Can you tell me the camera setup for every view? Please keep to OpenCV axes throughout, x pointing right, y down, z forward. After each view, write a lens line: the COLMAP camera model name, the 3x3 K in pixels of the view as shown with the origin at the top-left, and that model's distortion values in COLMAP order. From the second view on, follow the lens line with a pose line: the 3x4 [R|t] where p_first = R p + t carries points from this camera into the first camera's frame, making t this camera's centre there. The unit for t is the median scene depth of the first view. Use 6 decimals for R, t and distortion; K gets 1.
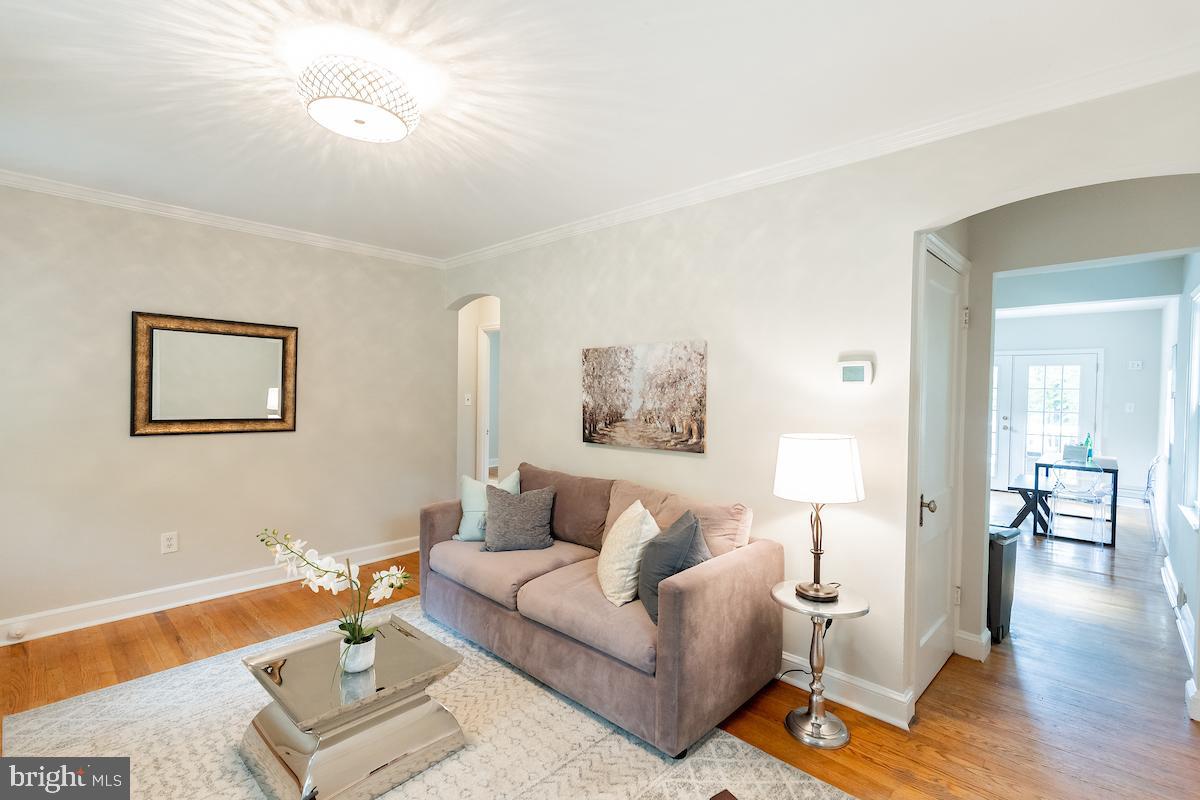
lens RADIAL K [[538.7, 0, 600.0], [0, 538.7, 400.0], [0, 0, 1]] dist [0.011410, -0.001533]
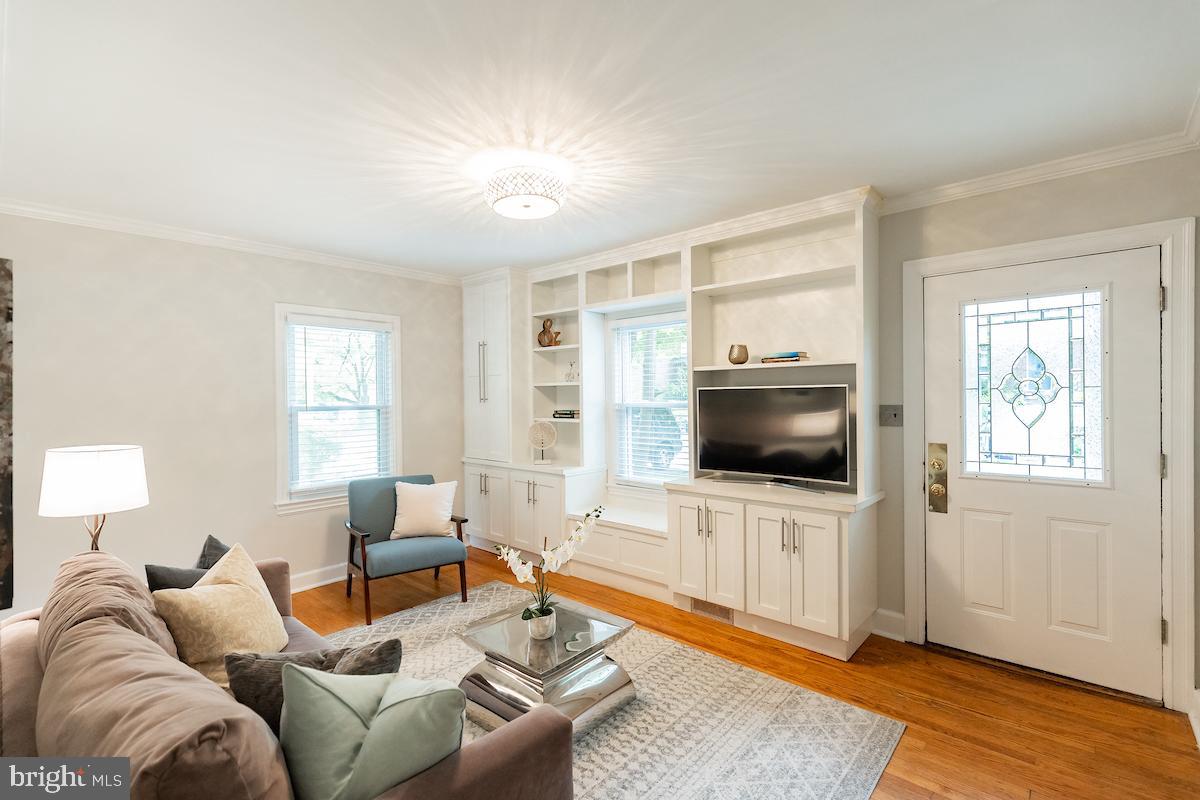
lens RADIAL K [[541.7, 0, 602.0], [0, 541.7, 399.2], [0, 0, 1]] dist [-0.000557, -0.000791]
pose [[-0.999706, -0.002039, -0.024174, -0.365366], [-0.002657, 0.999670, 0.025541, -0.037091], [0.024114, 0.025598, -0.999381, 1.449726]]
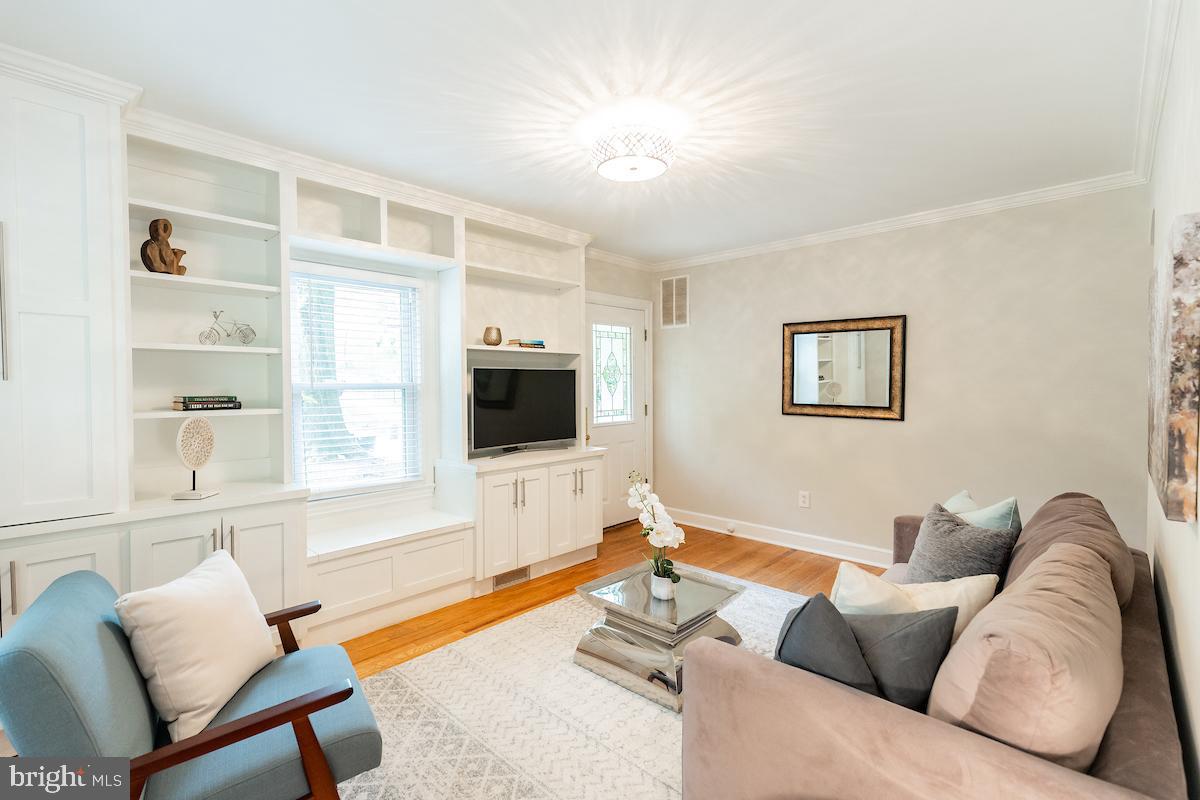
lens RADIAL K [[541.7, 0, 602.0], [0, 541.7, 399.2], [0, 0, 1]] dist [-0.000557, -0.000791]
pose [[0.002427, 0.015726, -0.999873, 0.529128], [-0.015203, 0.999761, 0.015688, 0.014125], [0.999881, 0.015163, 0.002665, 0.564201]]
